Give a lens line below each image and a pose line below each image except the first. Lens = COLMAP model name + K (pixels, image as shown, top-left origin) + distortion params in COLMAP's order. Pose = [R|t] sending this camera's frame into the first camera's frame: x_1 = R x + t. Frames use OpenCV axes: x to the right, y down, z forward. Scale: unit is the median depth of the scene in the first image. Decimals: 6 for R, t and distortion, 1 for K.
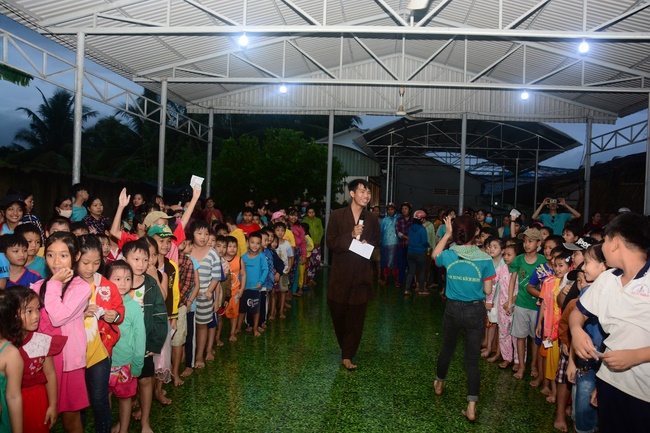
lens RADIAL K [[538.3, 0, 333.2], [0, 538.3, 220.8], [0, 0, 1]] dist [-0.140149, 0.156688]
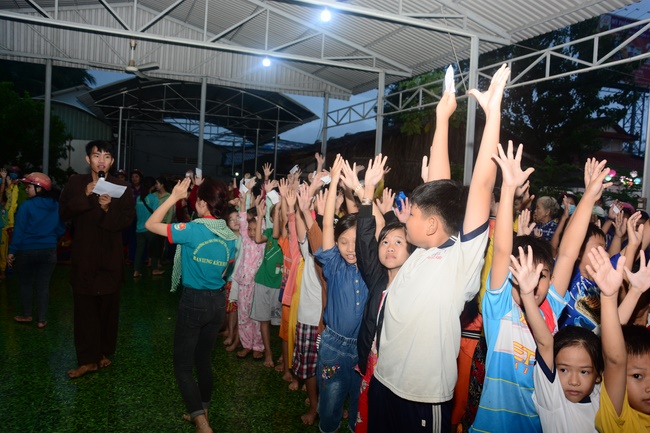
lens RADIAL K [[538.3, 0, 333.2], [0, 538.3, 220.8], [0, 0, 1]] dist [-0.140149, 0.156688]
pose [[0.889576, -0.012878, 0.456605, 0.017750], [-0.012121, 0.998585, 0.051779, 0.000803], [-0.456626, -0.051596, 0.888161, 0.048871]]
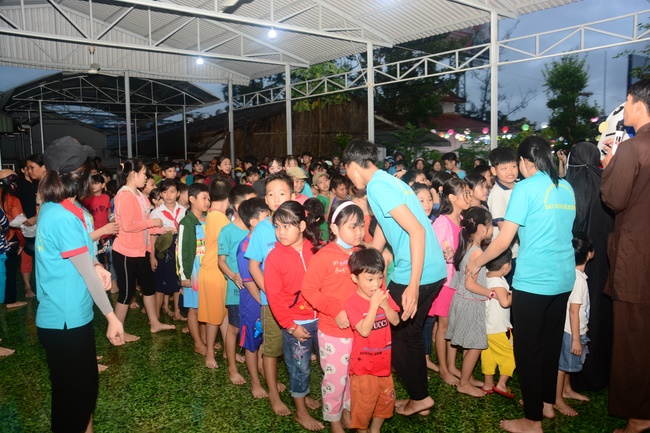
lens RADIAL K [[537.1, 0, 325.0], [0, 537.1, 216.5], [0, 0, 1]] dist [-0.000444, 0.068705]
pose [[0.722994, -0.128691, 0.678762, -0.236849], [0.073809, 0.991262, 0.109321, -0.000749], [-0.686900, -0.028939, 0.726175, -0.070966]]
